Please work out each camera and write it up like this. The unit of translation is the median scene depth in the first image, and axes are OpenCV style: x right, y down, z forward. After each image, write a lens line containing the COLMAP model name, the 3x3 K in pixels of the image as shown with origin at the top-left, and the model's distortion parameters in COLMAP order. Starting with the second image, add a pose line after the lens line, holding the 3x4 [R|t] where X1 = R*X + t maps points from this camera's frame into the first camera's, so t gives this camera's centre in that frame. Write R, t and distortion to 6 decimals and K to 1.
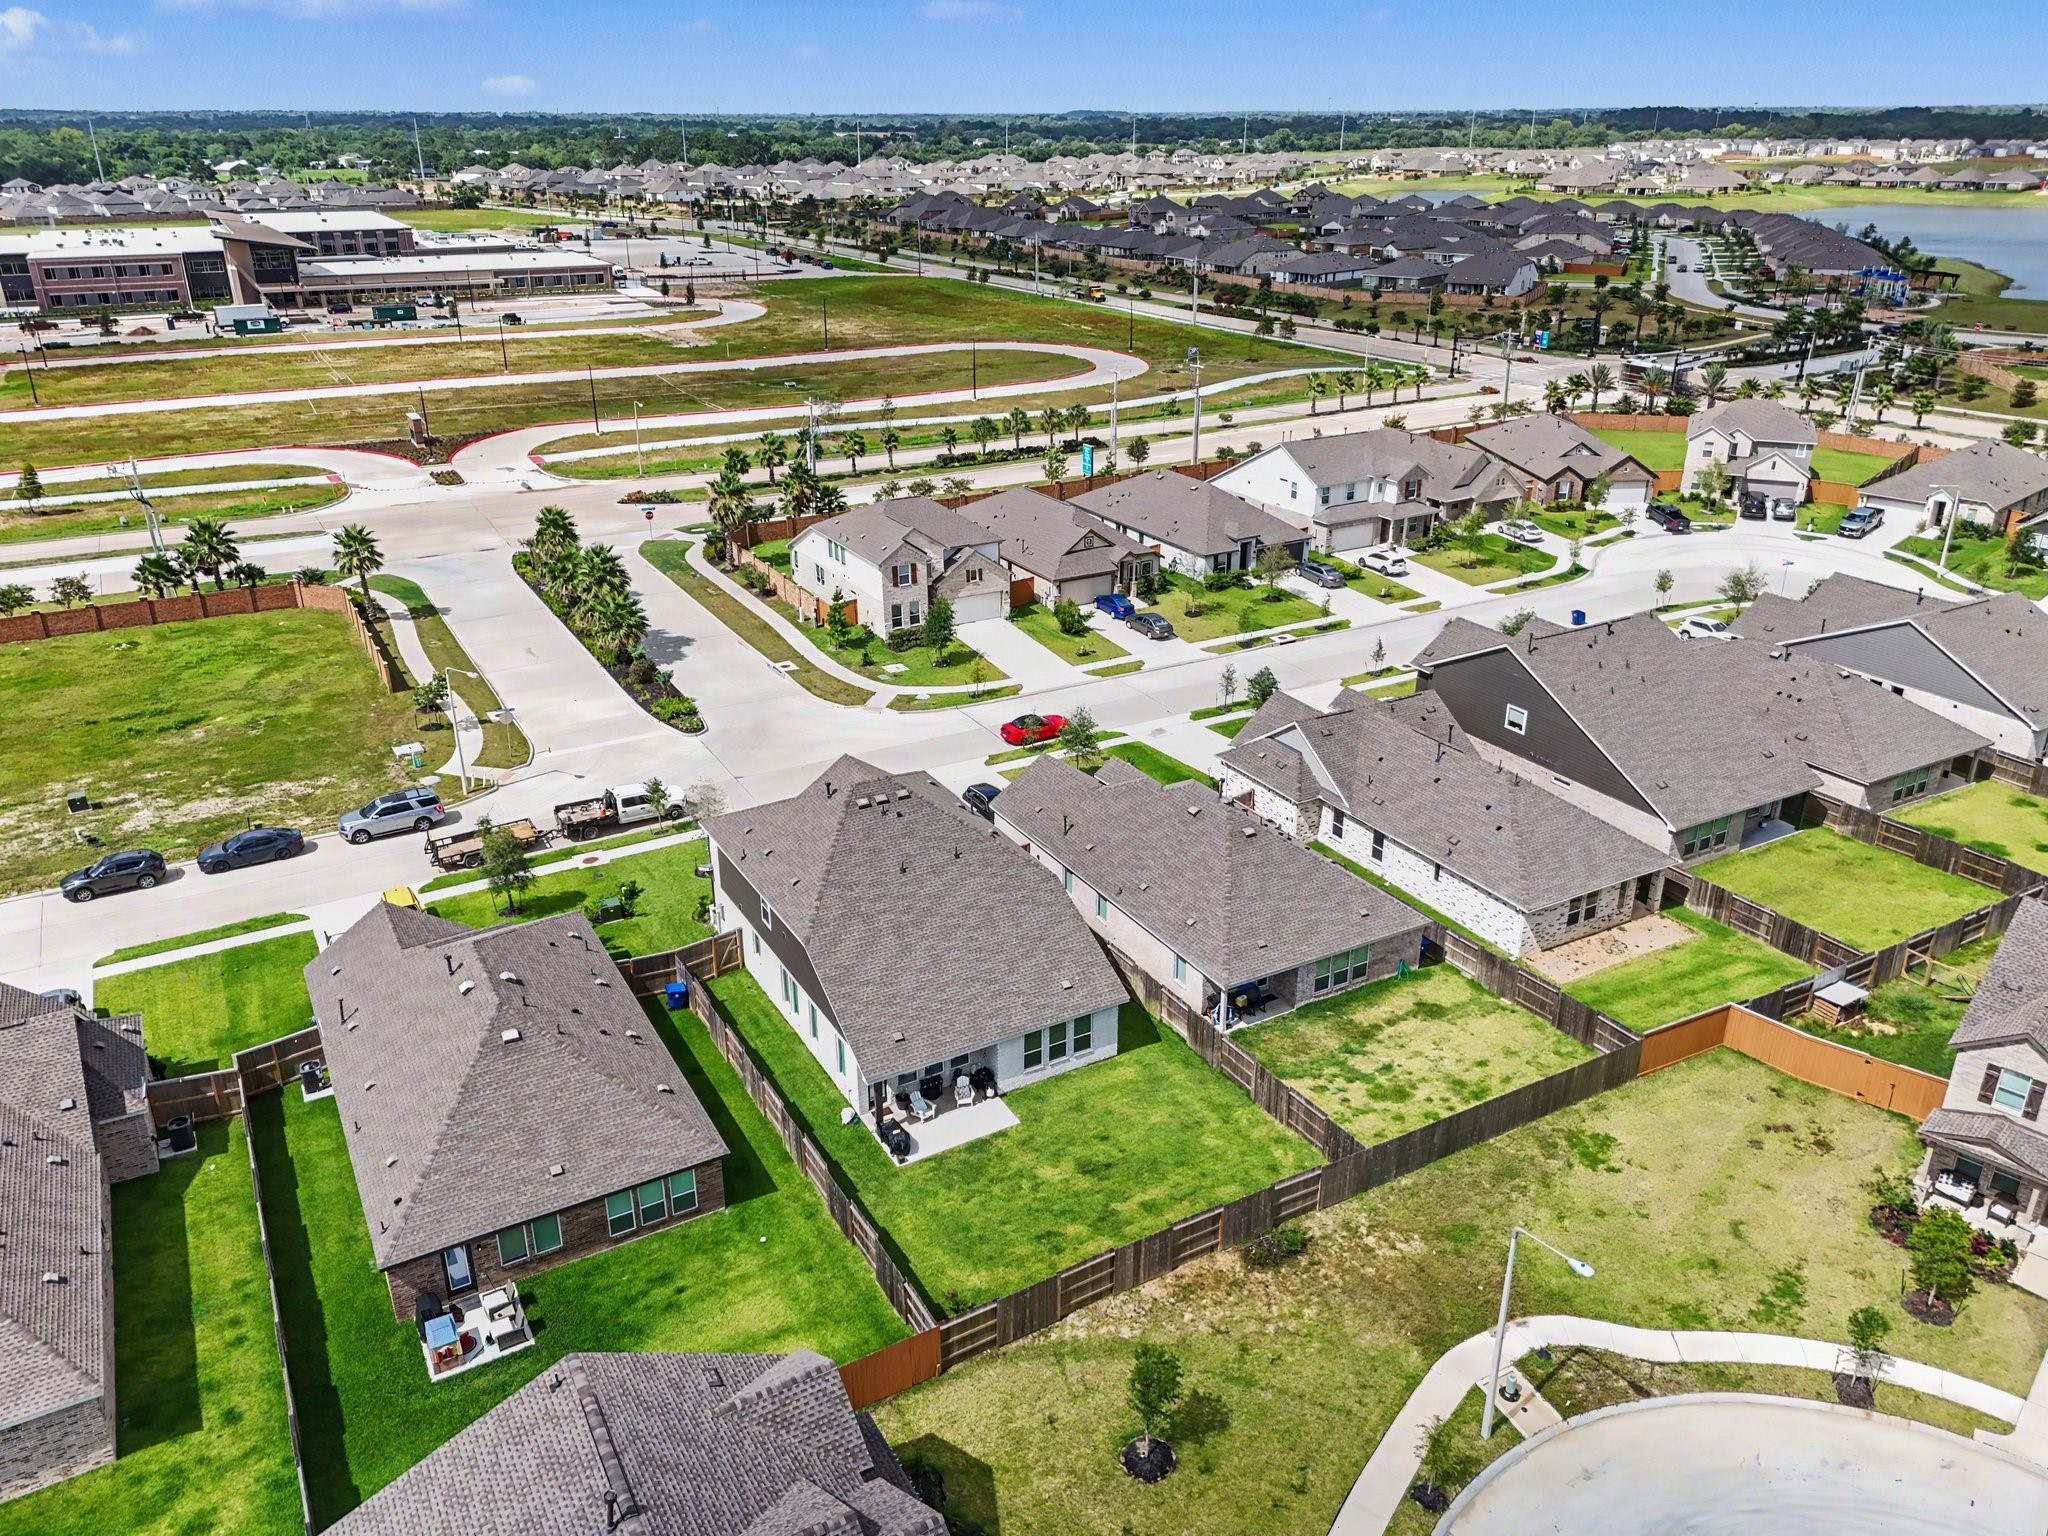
lens RADIAL K [[1523.4, 0, 1024.0], [0, 1523.4, 768.0], [0, 0, 1]] dist [0.052352, -0.063918]
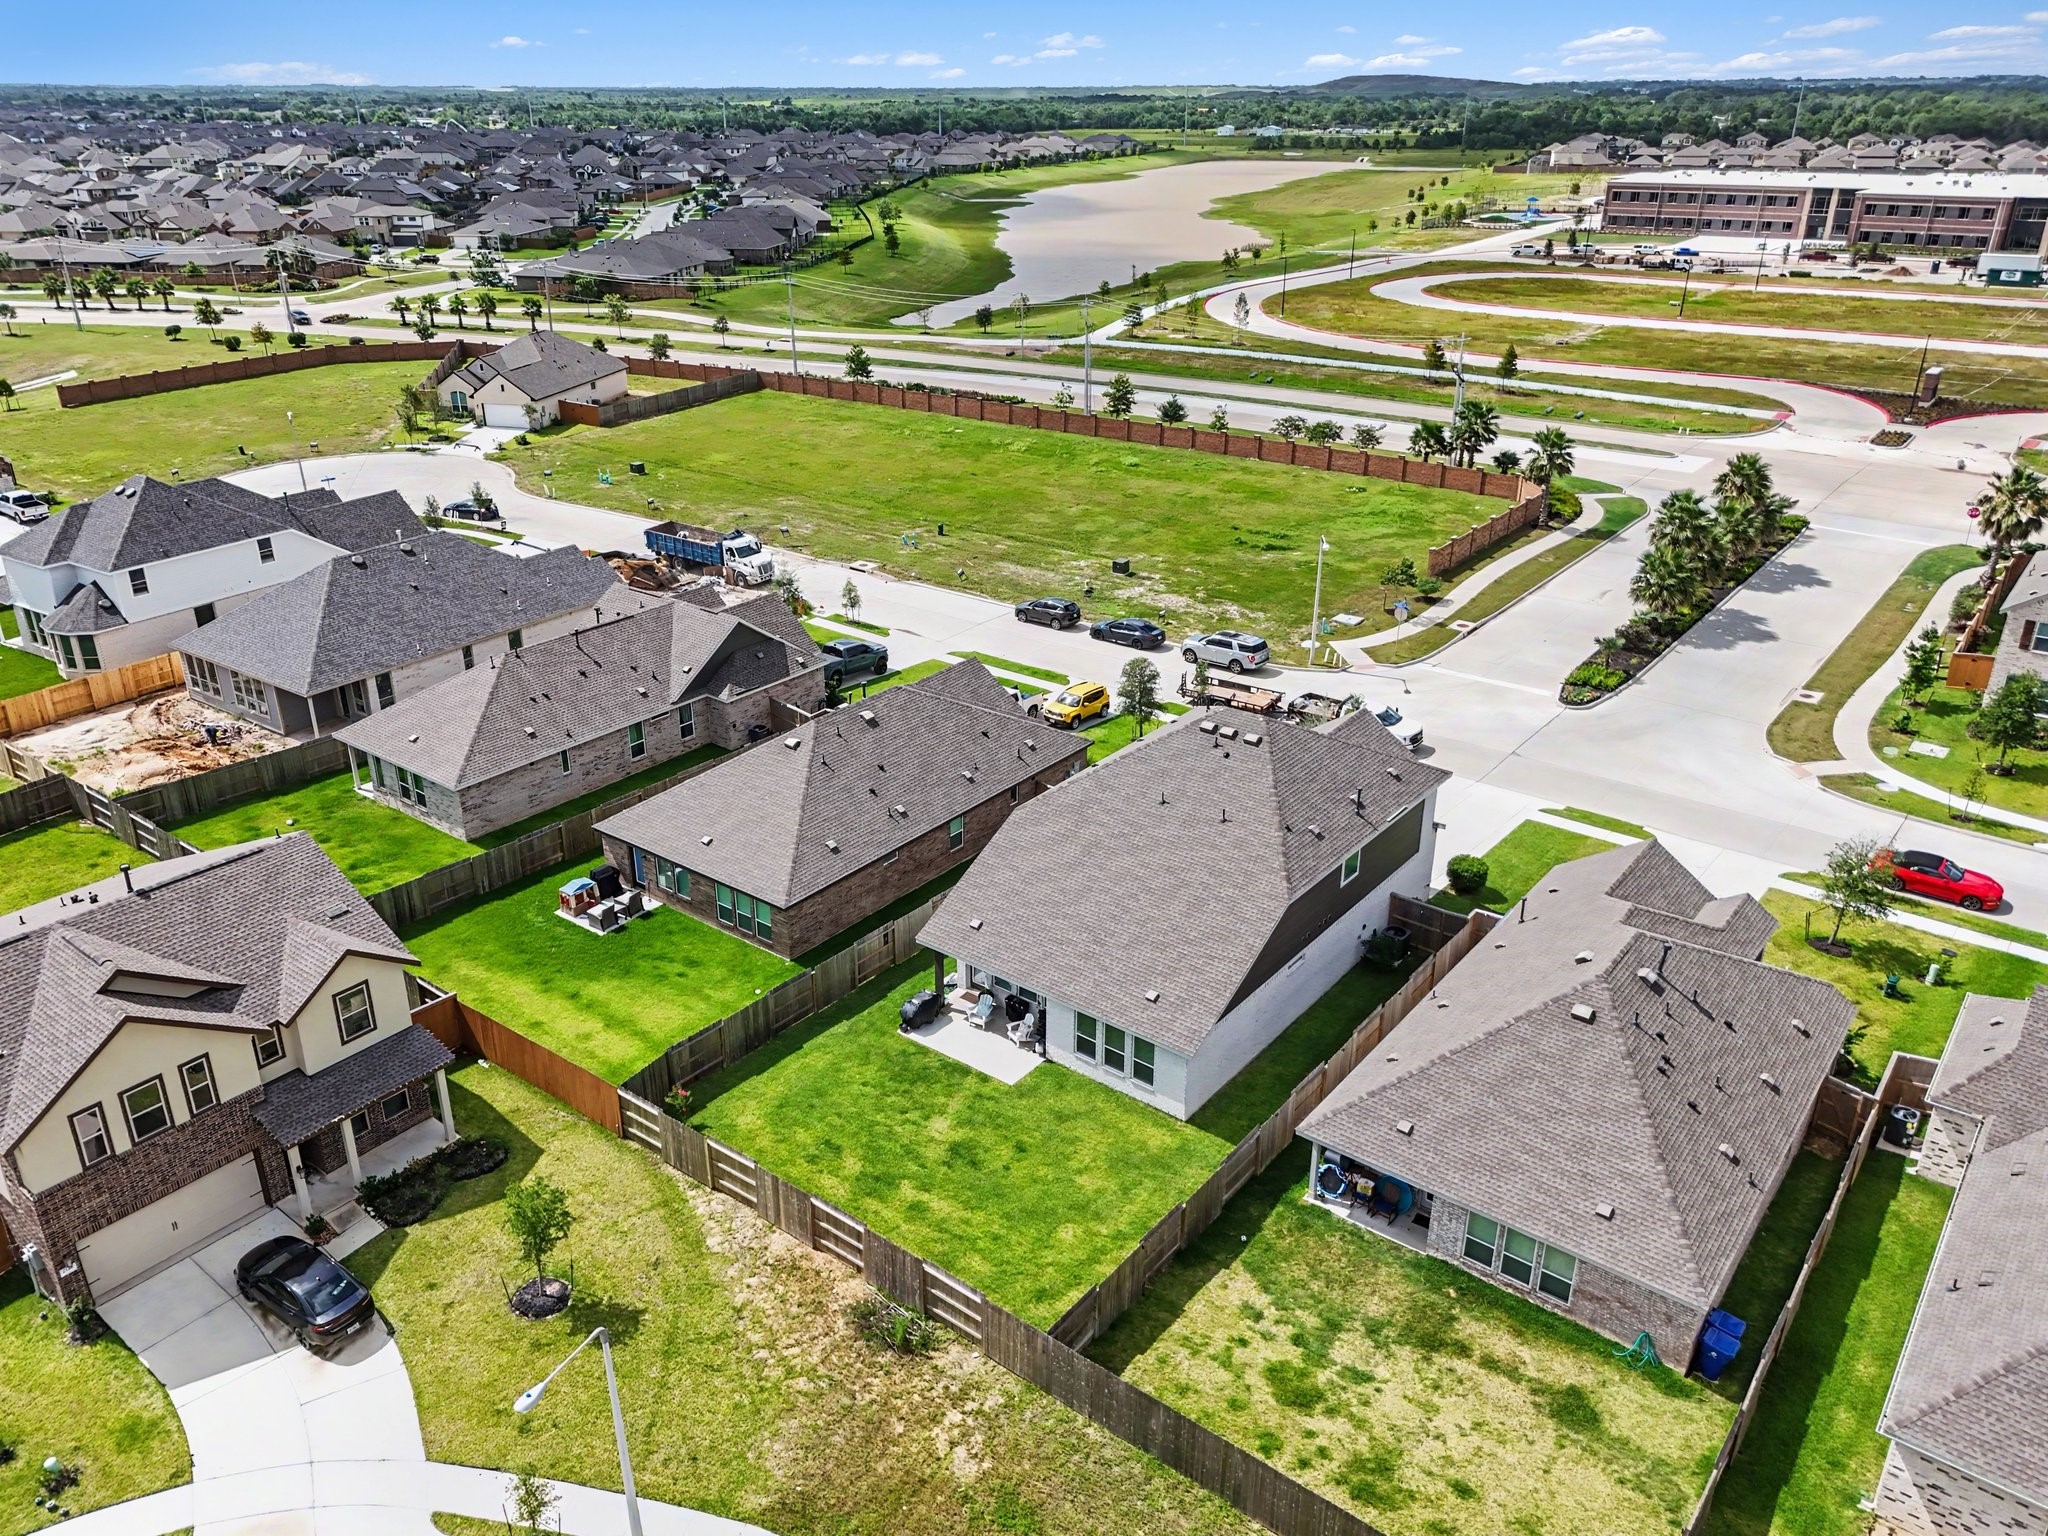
lens RADIAL K [[1495.3, 0, 1022.9], [0, 1495.3, 715.3], [0, 0, 1]] dist [0.057777, -0.059310]
pose [[0.376795, 0.352972, -0.856409, 0.419884], [-0.356057, 0.908711, 0.217874, -0.097329], [0.855131, 0.222836, 0.468076, 0.343204]]
